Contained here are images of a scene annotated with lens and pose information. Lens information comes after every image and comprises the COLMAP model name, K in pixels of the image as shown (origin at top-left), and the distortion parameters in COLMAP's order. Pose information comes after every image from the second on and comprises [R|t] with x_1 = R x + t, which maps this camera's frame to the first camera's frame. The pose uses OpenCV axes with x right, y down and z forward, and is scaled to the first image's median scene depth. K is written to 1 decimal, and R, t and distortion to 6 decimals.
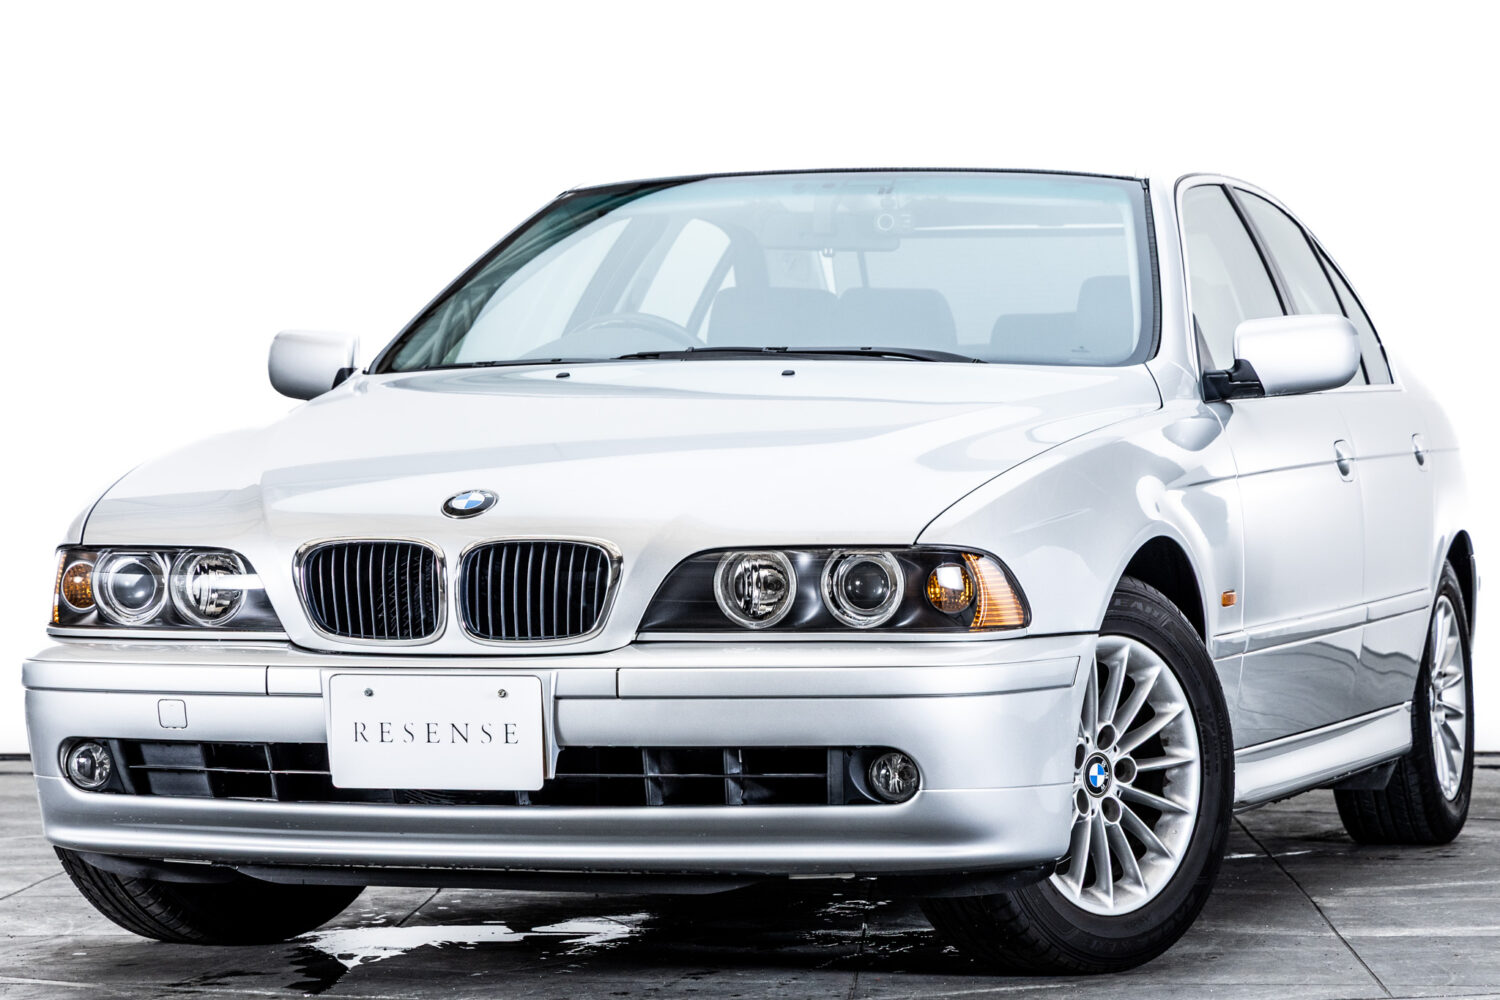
lens RADIAL K [[4595.4, 0, 761.1], [0, 4595.4, 499.6], [0, 0, 1]] dist [0.064634, 0.000000]
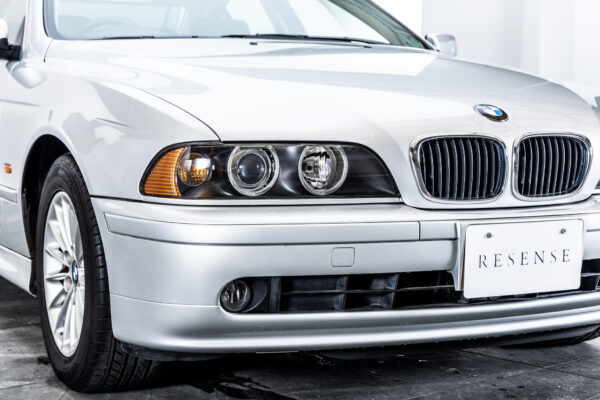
lens RADIAL K [[1141.9, 0, 299.0], [0, 1141.9, 201.6], [0, 0, 1]] dist [-0.003845, 0.000000]
pose [[0.722921, -0.046813, 0.689343, -0.389632], [0.000550, 0.997741, 0.067179, 0.005198], [-0.690931, -0.048186, 0.721314, 0.763890]]
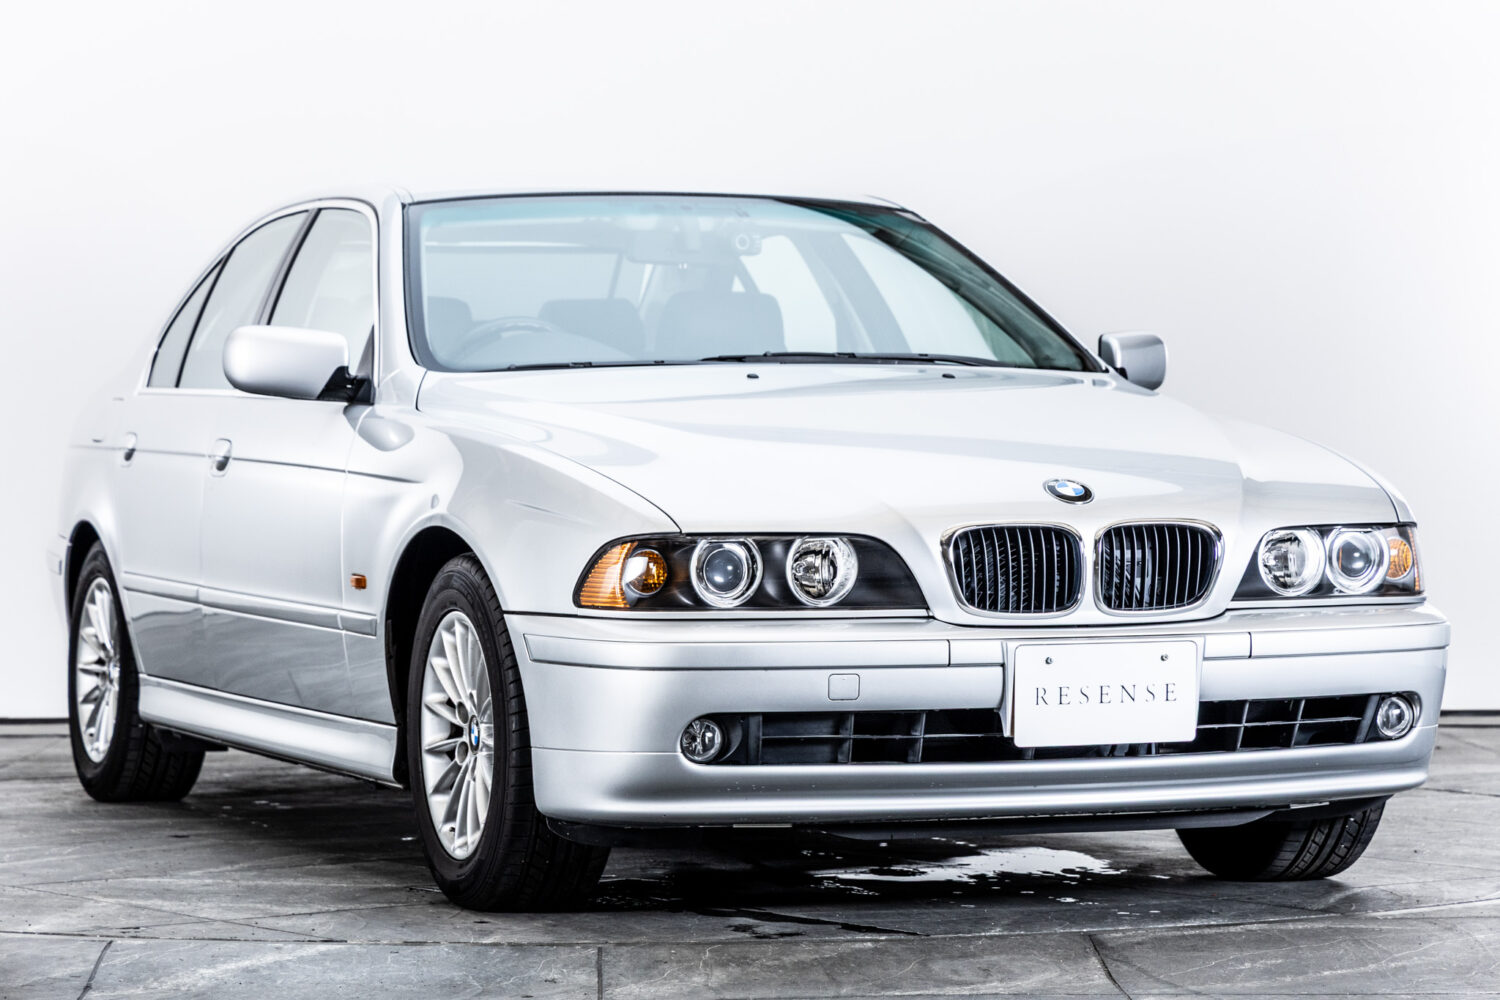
lens RADIAL K [[4595.4, 0, 759.7], [0, 4595.4, 492.3], [0, 0, 1]] dist [0.064634, 0.000000]
pose [[0.780063, -0.004635, 0.625684, -0.830738], [0.006824, 0.999976, -0.001101, 0.001962], [-0.625664, 0.005129, 0.780076, 0.173207]]
